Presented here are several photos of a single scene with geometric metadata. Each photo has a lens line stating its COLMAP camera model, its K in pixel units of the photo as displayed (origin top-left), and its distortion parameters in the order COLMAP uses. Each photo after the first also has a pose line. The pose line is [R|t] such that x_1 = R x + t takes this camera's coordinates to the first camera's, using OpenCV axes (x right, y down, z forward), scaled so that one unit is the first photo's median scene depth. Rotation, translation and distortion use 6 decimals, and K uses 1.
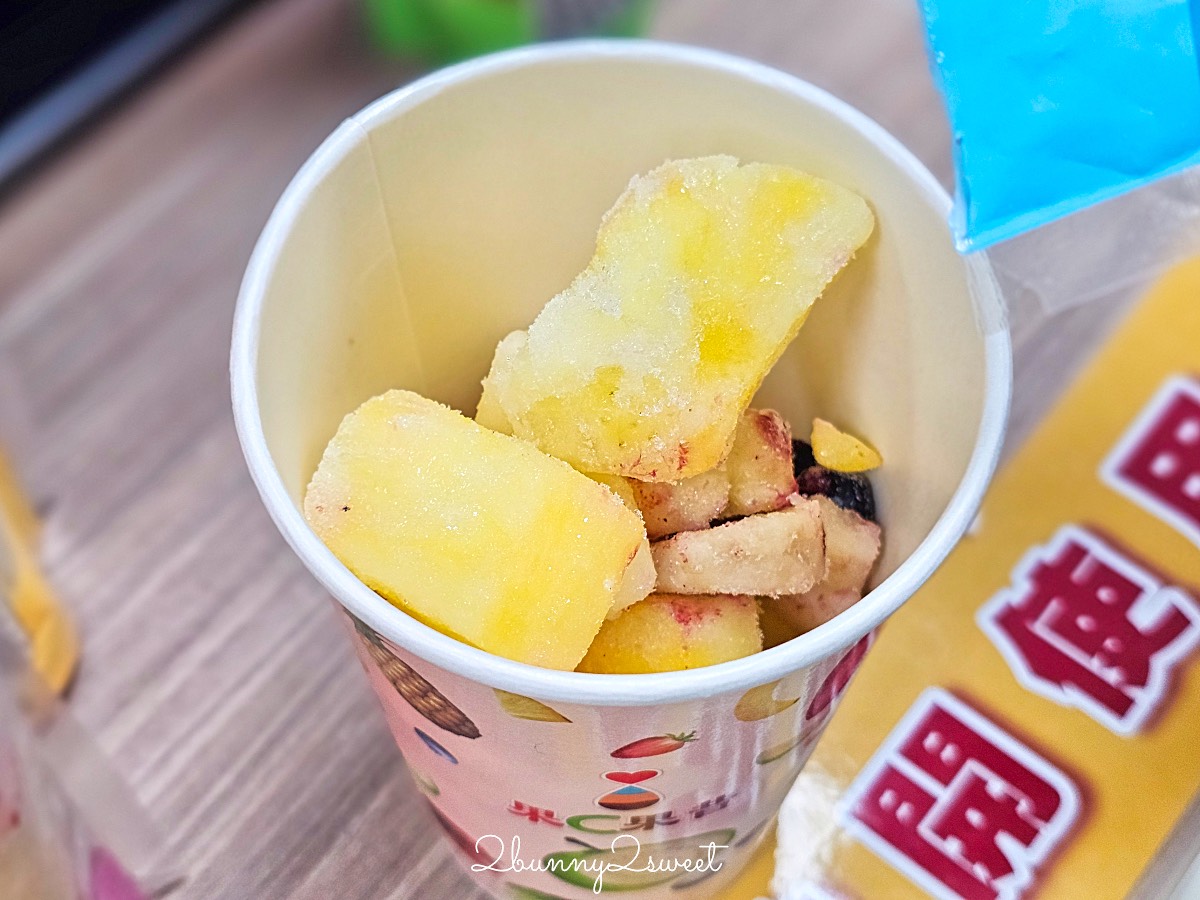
lens RADIAL K [[2089.4, 0, 600.0], [0, 2089.4, 450.0], [0, 0, 1]] dist [0.164168, -0.275957]
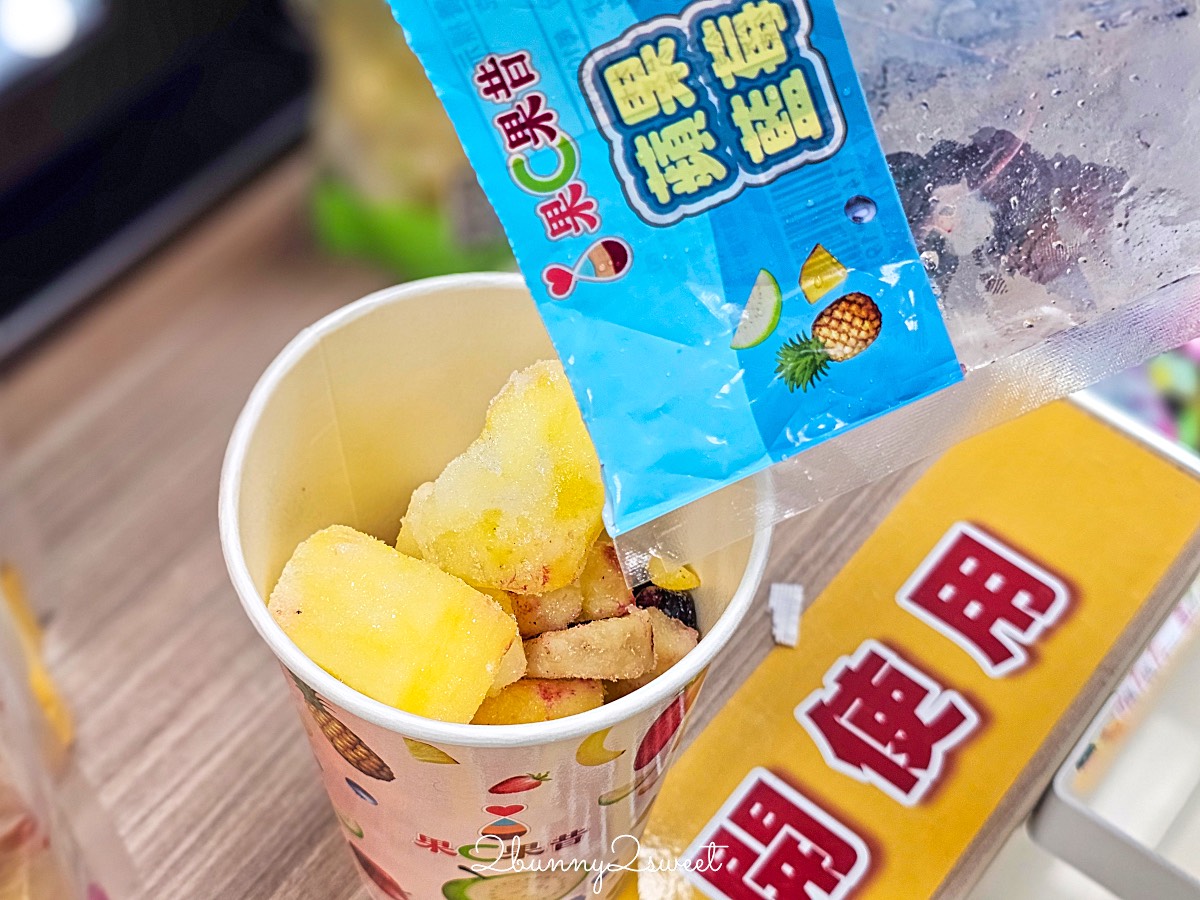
lens RADIAL K [[2089.4, 0, 600.0], [0, 2089.4, 450.0], [0, 0, 1]] dist [0.164168, -0.275957]
pose [[0.999388, 0.011372, 0.033087, 0.026510], [-0.009114, 0.997669, -0.067633, 0.012359], [-0.033779, 0.067290, 0.997161, -0.349592]]
